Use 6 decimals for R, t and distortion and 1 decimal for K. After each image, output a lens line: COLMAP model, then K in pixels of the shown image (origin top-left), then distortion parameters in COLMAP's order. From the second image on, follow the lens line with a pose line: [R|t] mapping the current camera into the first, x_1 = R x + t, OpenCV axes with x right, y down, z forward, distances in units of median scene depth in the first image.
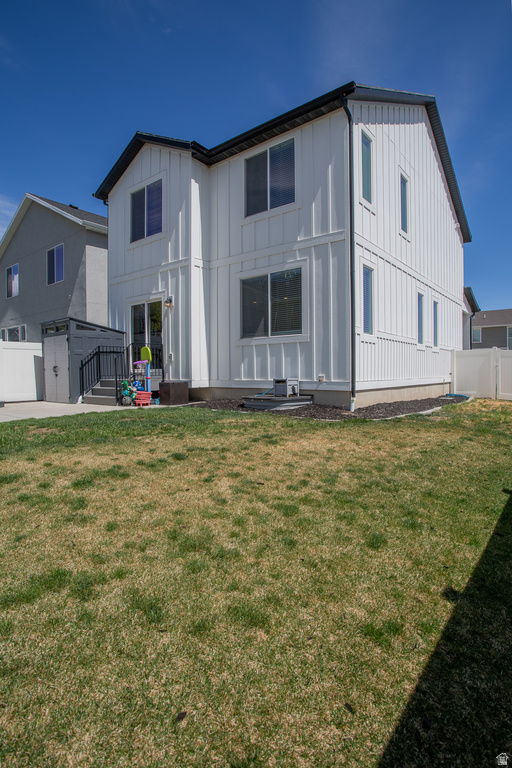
lens RADIAL K [[408.9, 0, 256.0], [0, 408.9, 384.0], [0, 0, 1]] dist [-0.078659, 0.042517]
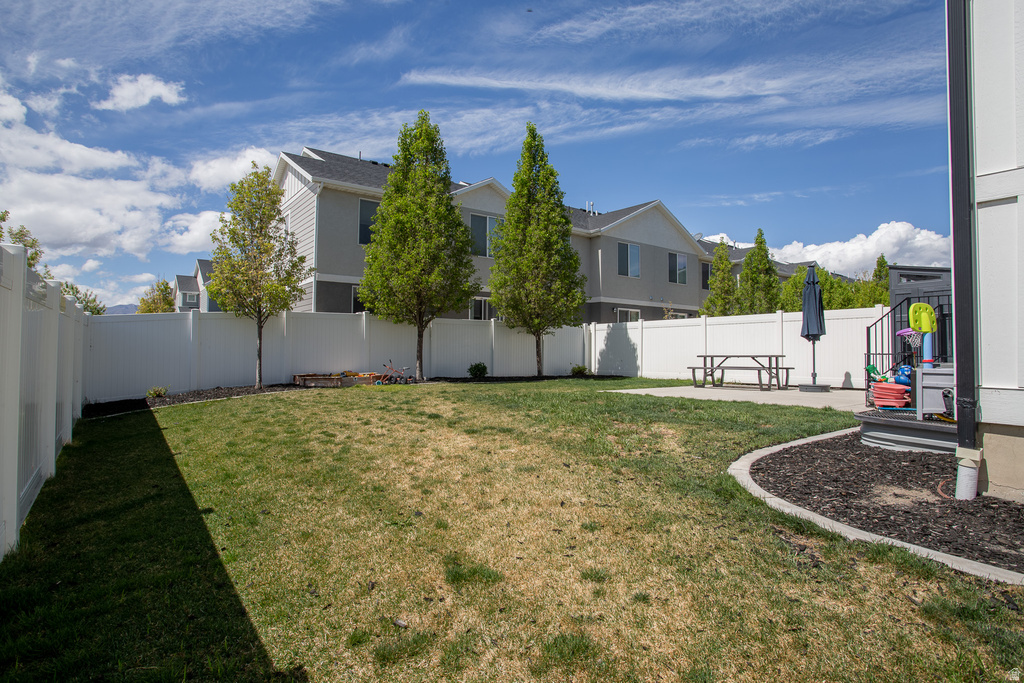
lens RADIAL K [[528.1, 0, 507.1], [0, 528.1, 336.4], [0, 0, 1]] dist [-0.073101, 0.037123]
pose [[-0.254774, -0.021073, -0.966771, 0.526104], [-0.031301, 0.999418, -0.013536, -0.020441], [0.966494, 0.026813, -0.255285, 0.660199]]
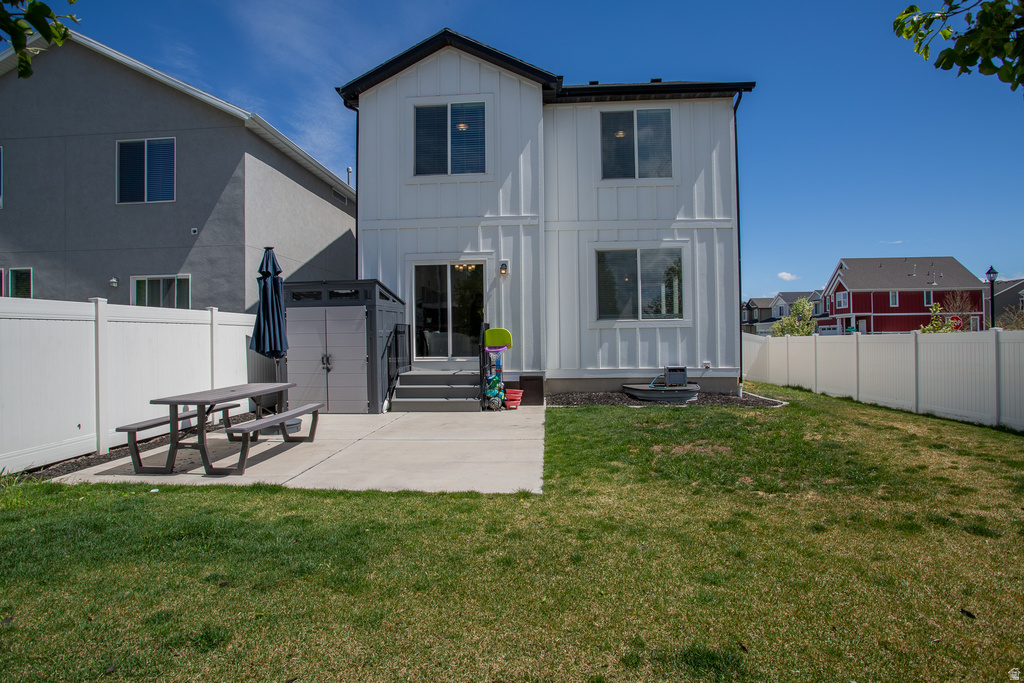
lens RADIAL K [[528.1, 0, 507.1], [0, 528.1, 336.4], [0, 0, 1]] dist [-0.073101, 0.037123]
pose [[0.828700, -0.000344, 0.559693, -0.816129], [0.022559, 0.999208, -0.032787, -0.045970], [-0.559239, 0.039796, 0.828051, 0.203627]]
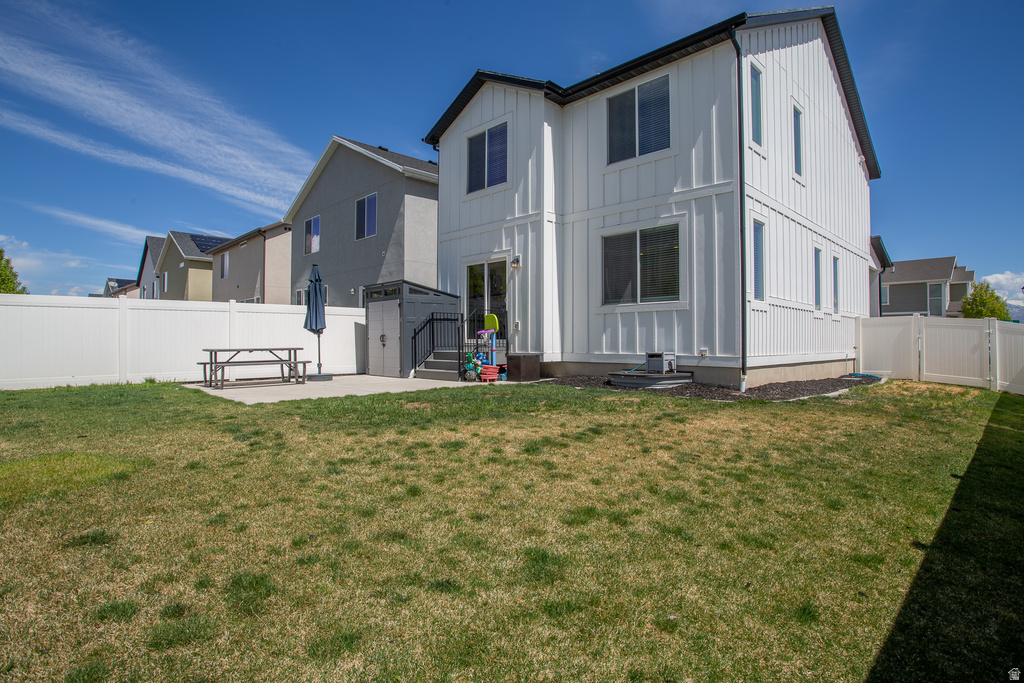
lens RADIAL K [[528.1, 0, 507.1], [0, 528.1, 336.4], [0, 0, 1]] dist [-0.073101, 0.037123]
pose [[0.992135, 0.007026, -0.124979, -0.097822], [-0.012062, 0.999144, -0.039579, 0.000950], [0.124594, 0.040775, 0.991370, -0.120329]]
